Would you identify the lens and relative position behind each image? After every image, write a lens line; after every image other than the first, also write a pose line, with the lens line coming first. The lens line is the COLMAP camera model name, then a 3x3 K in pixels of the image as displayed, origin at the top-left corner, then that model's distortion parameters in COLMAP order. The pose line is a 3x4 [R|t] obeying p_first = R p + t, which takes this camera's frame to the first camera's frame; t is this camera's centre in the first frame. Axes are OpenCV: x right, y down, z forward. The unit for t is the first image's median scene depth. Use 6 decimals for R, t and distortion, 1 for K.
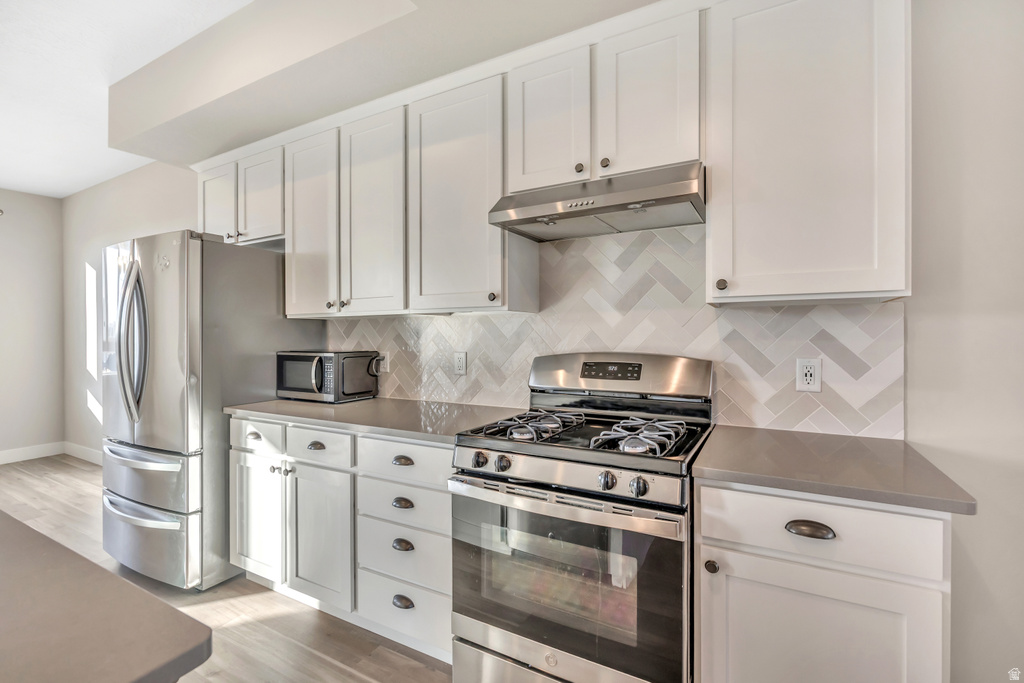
lens RADIAL K [[457.2, 0, 509.3], [0, 457.2, 339.2], [0, 0, 1]] dist [-0.002385, 0.000373]
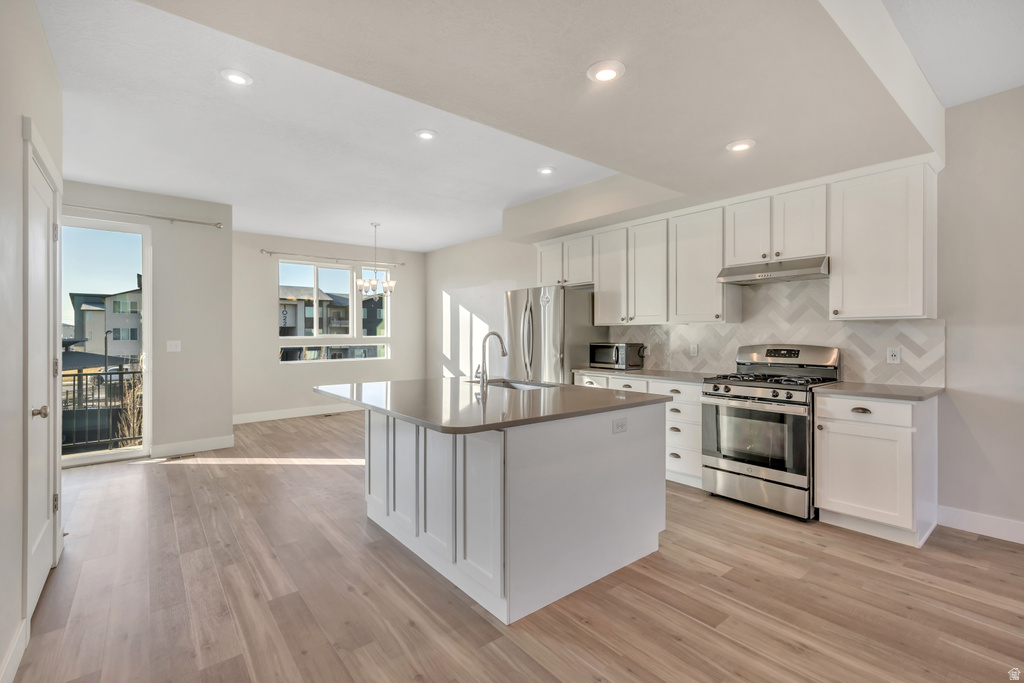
lens RADIAL K [[457.2, 0, 520.4], [0, 457.2, 336.3], [0, 0, 1]] dist [-0.002385, 0.000373]
pose [[0.933308, 0.002612, -0.359069, -0.129494], [-0.003555, 0.999992, -0.001964, 0.004181], [0.359060, 0.003109, 0.933309, -1.277647]]
